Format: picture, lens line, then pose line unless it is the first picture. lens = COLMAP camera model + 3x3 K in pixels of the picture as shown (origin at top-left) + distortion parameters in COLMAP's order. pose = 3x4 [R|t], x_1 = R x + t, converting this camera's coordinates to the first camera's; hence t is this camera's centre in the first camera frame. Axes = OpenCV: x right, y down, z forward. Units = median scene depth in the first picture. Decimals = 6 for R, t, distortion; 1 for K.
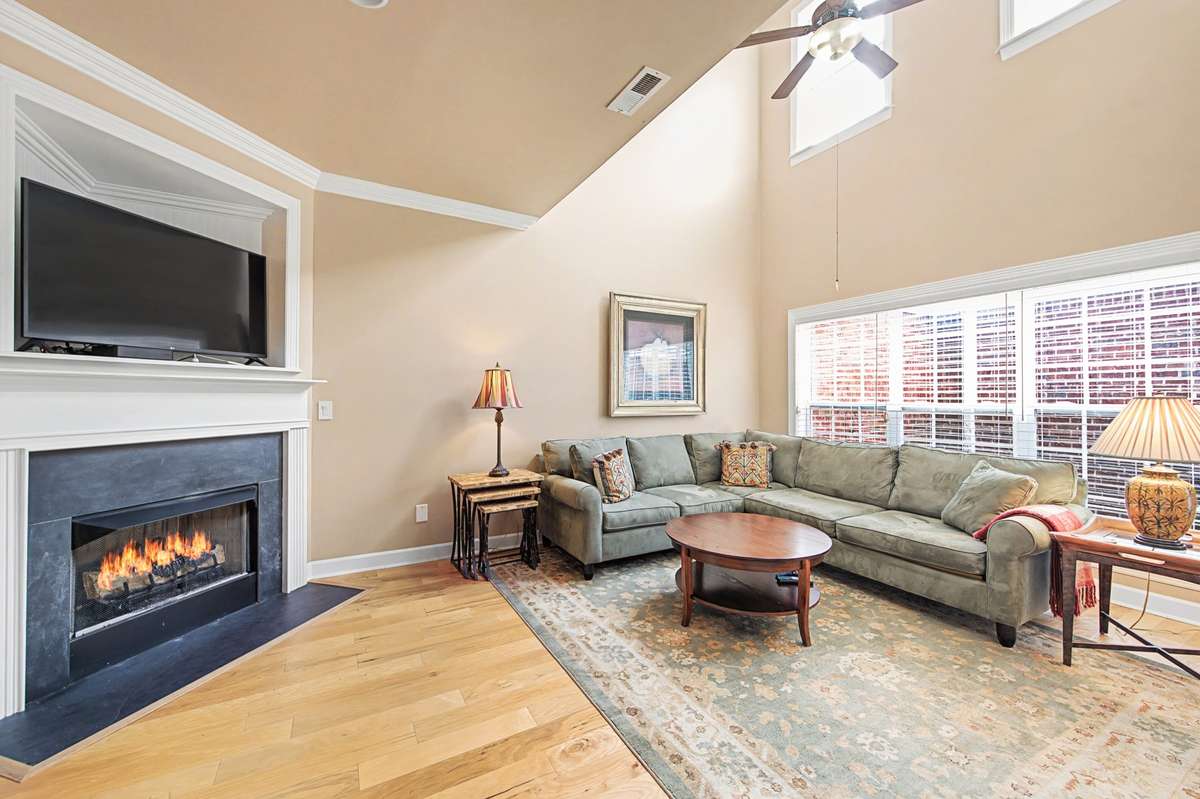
lens RADIAL K [[478.3, 0, 600.9], [0, 478.3, 394.4], [0, 0, 1]] dist [0.000637, -0.000047]
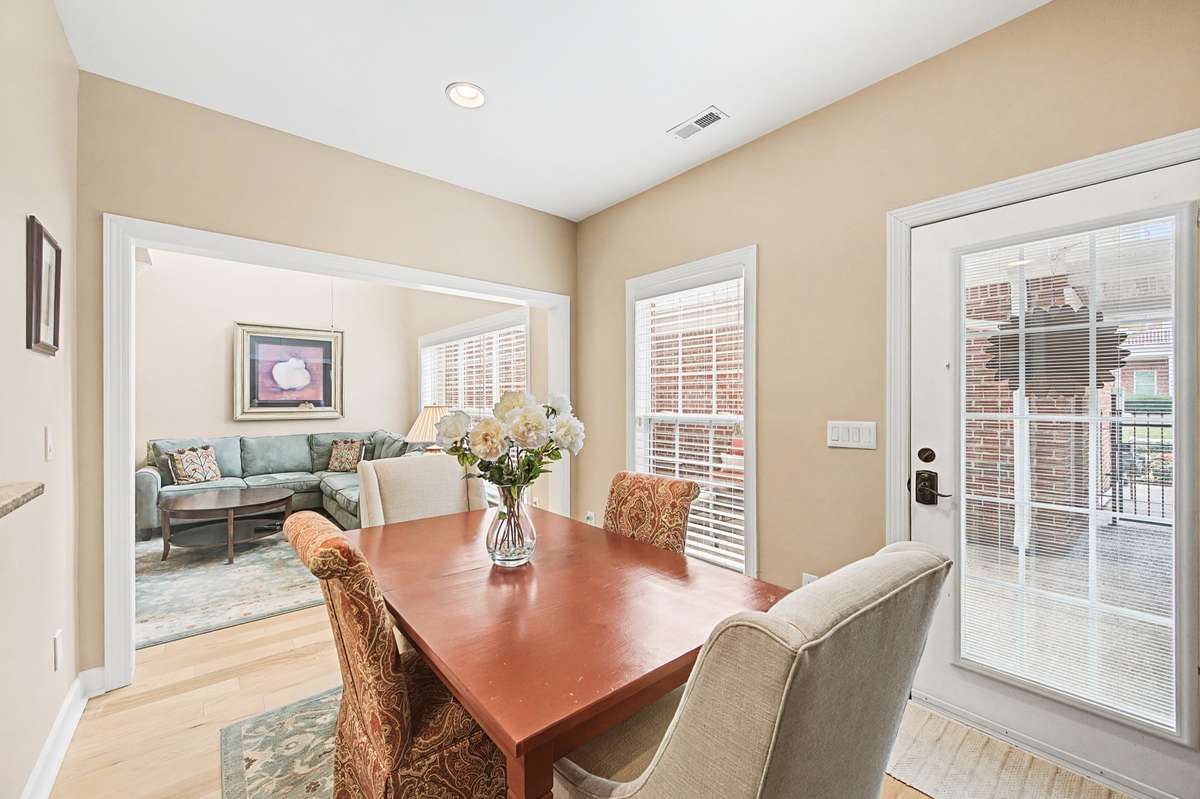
lens RADIAL K [[478.3, 0, 600.8], [0, 478.3, 402.2], [0, 0, 1]] dist [0.000637, -0.000047]
pose [[0.980045, -0.003357, 0.198747, 0.689191], [0.001798, 0.999966, 0.008020, -0.009643], [-0.198767, -0.007503, 0.980018, -0.409655]]
